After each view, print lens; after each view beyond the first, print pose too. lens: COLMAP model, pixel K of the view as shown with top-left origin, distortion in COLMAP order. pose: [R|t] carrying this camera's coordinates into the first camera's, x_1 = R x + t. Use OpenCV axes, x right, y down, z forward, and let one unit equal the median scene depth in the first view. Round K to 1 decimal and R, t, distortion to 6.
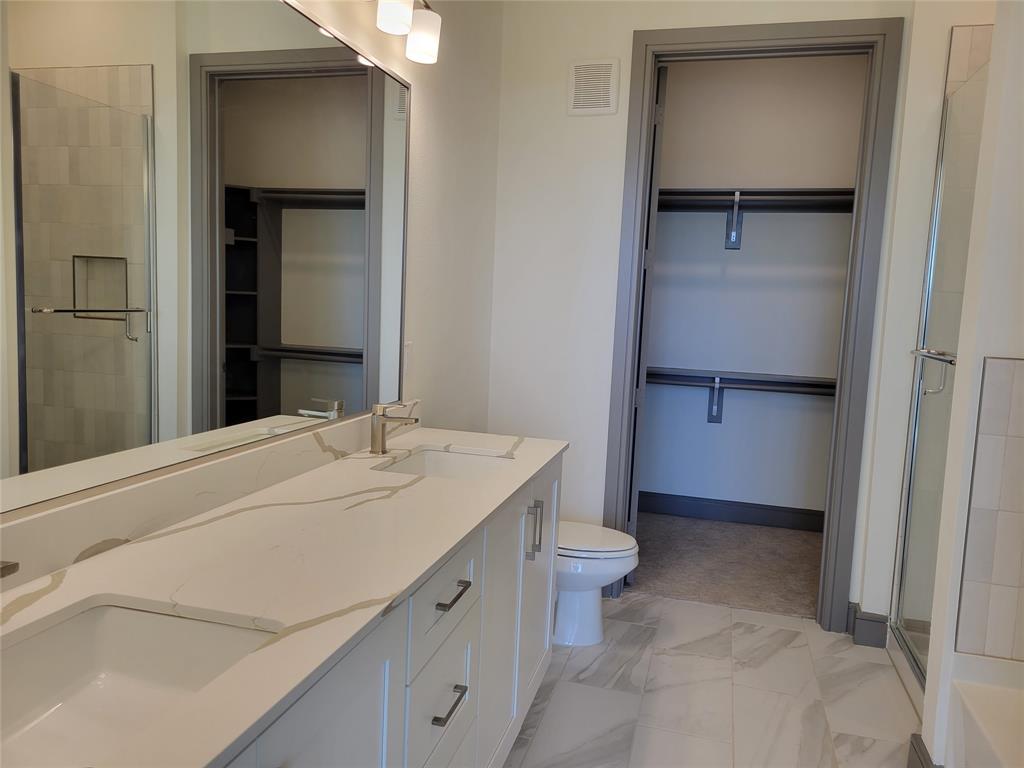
lens RADIAL K [[765.4, 0, 512.7], [0, 765.4, 384.1], [0, 0, 1]] dist [0.047226, -0.025667]
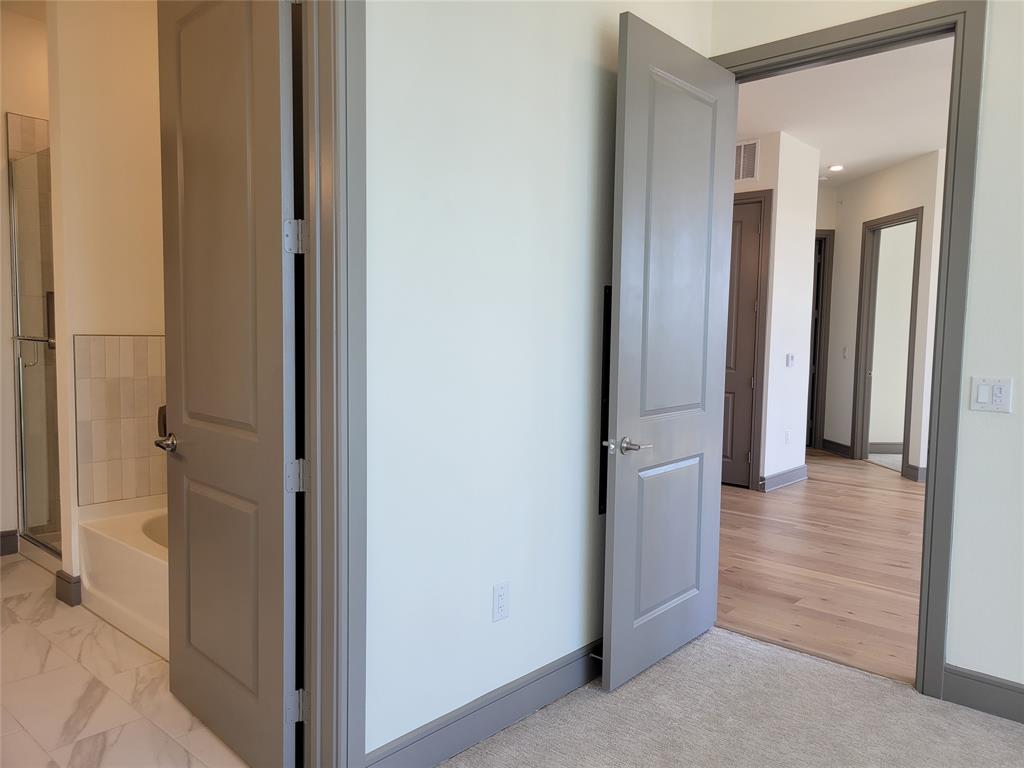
lens RADIAL K [[765.4, 0, 512.9], [0, 765.4, 384.1], [0, 0, 1]] dist [0.047226, -0.025667]
pose [[0.432409, -0.100193, 0.896094, -0.445642], [0.098694, 0.993095, 0.063415, 0.051640], [-0.896260, 0.061018, 0.439311, -0.532762]]
